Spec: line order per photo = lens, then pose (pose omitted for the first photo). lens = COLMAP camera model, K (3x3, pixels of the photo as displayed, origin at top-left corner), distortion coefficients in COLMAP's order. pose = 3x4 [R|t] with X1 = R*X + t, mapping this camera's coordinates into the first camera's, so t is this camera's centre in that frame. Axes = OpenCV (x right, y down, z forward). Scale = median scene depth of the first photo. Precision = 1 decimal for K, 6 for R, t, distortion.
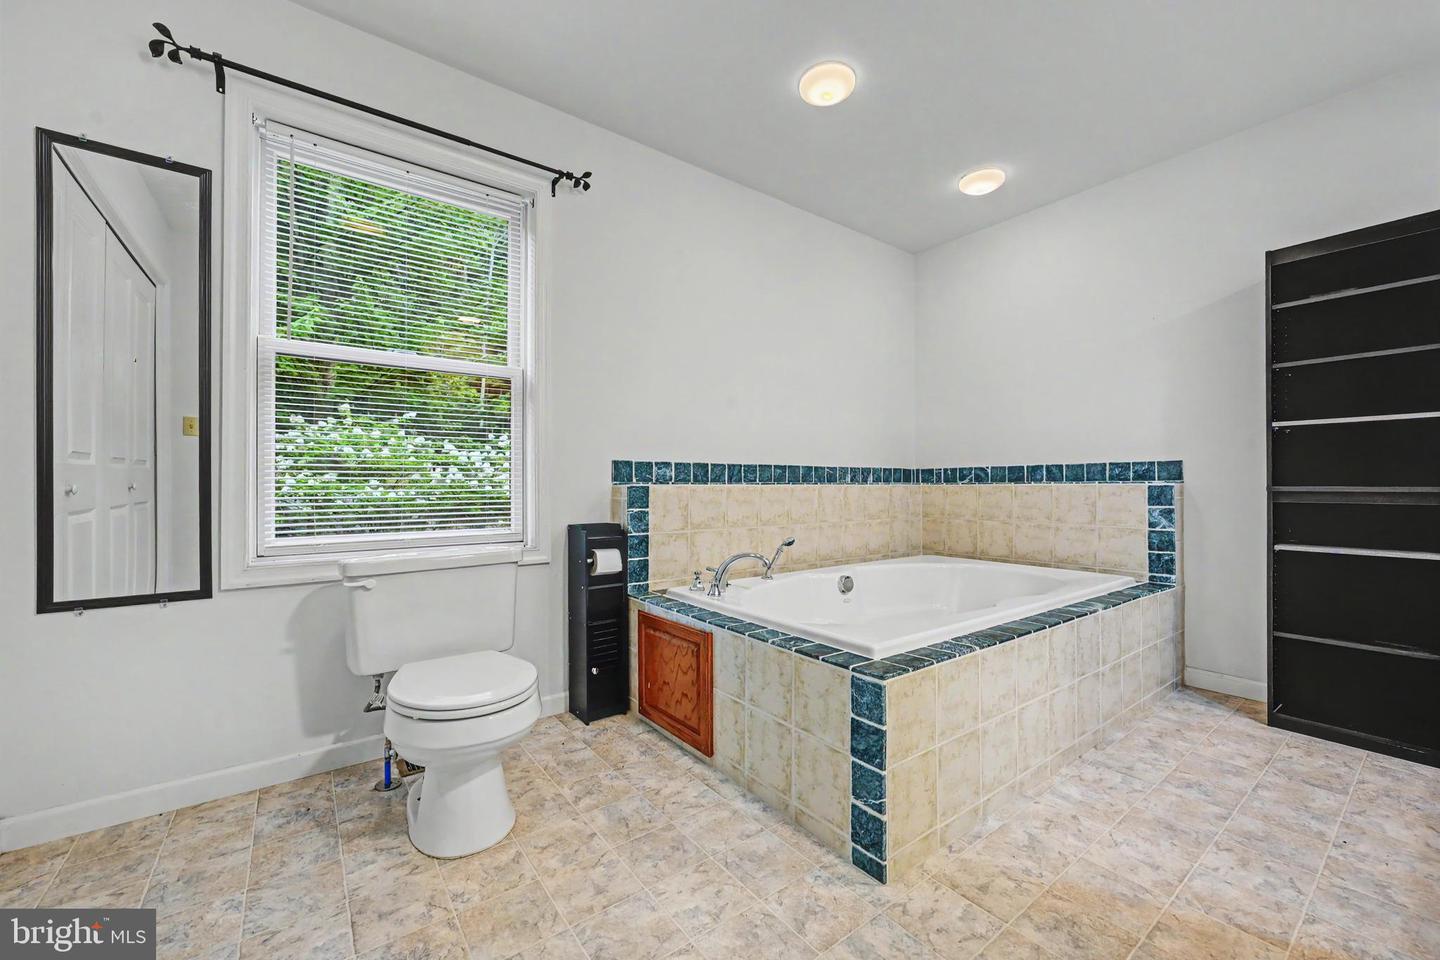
lens RADIAL K [[570.0, 0, 731.1], [0, 570.0, 484.0], [0, 0, 1]] dist [-0.002857, -0.000566]
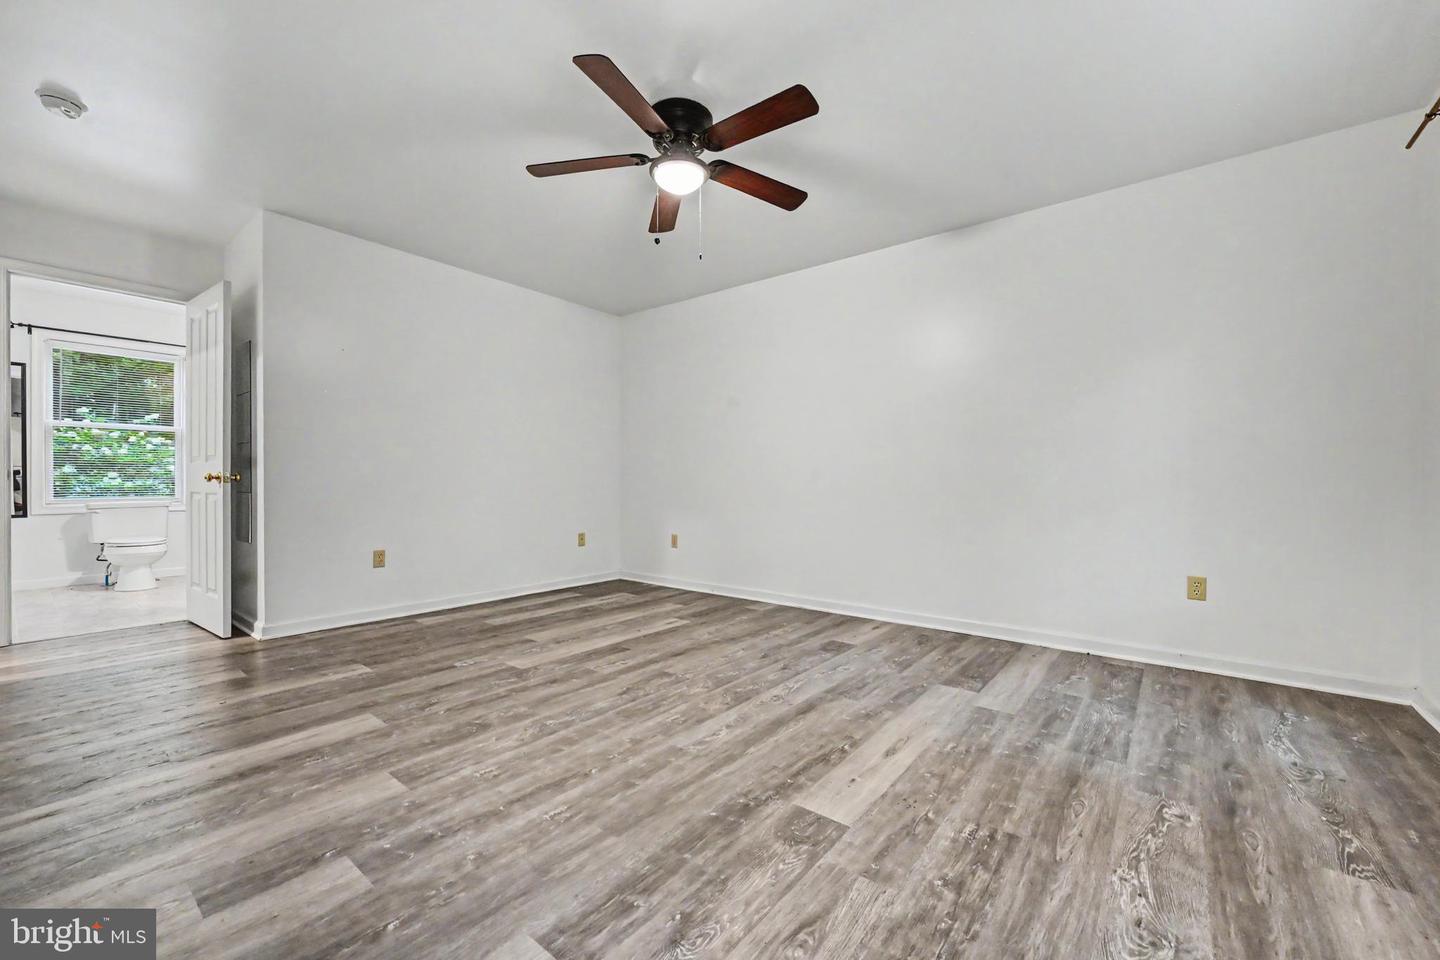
lens RADIAL K [[570.0, 0, 731.1], [0, 570.0, 484.0], [0, 0, 1]] dist [-0.002857, -0.000566]
pose [[0.966946, 0.000714, 0.254981, 1.615796], [-0.003894, 0.999921, 0.011969, -0.006849], [-0.254952, -0.012566, 0.966872, -2.420560]]
